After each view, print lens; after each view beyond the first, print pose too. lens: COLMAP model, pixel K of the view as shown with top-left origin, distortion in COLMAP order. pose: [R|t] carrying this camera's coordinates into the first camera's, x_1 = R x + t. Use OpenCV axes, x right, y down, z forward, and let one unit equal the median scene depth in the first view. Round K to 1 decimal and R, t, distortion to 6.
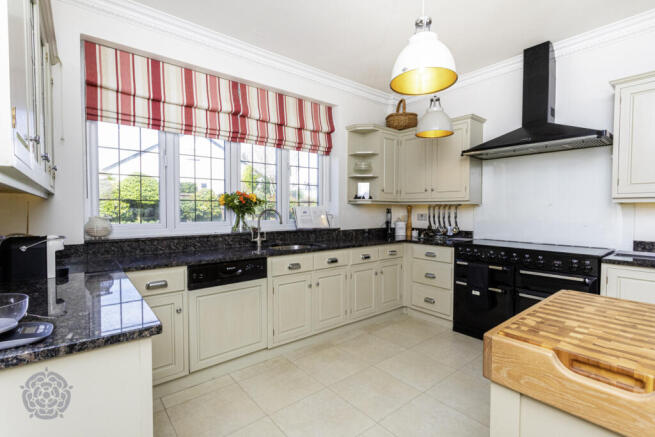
lens RADIAL K [[311.2, 0, 325.6], [0, 311.2, 219.3], [0, 0, 1]] dist [0.004129, 0.001343]
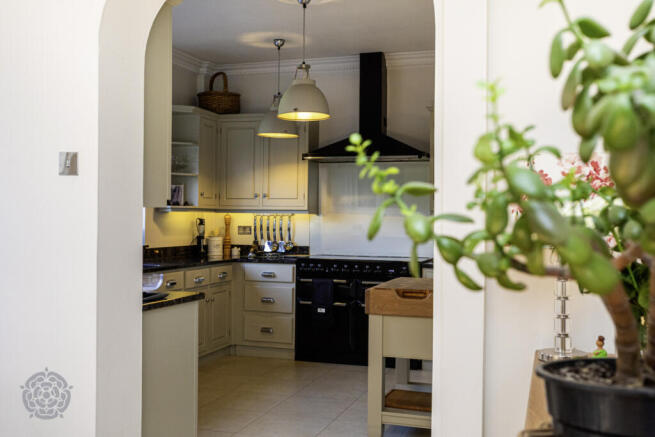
lens RADIAL K [[693.8, 0, 327.0], [0, 693.8, 218.8], [0, 0, 1]] dist [0.113708, 0.000000]
pose [[0.845165, 0.008868, 0.534432, -0.548672], [0.006853, 0.999600, -0.027424, 0.017775], [-0.534462, 0.026840, 0.844766, -0.686718]]
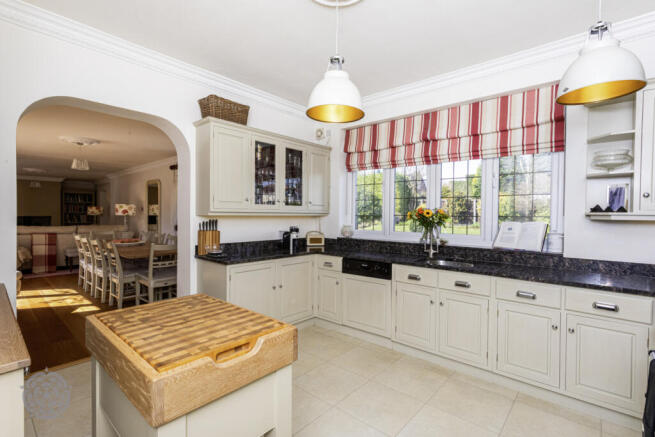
lens RADIAL K [[311.2, 0, 327.9], [0, 311.2, 218.7], [0, 0, 1]] dist [0.004129, 0.001343]
pose [[0.165762, 0.015657, -0.986042, 0.730469], [-0.040583, 0.999135, 0.009042, -0.039980], [0.985330, 0.038518, 0.166254, 0.416102]]
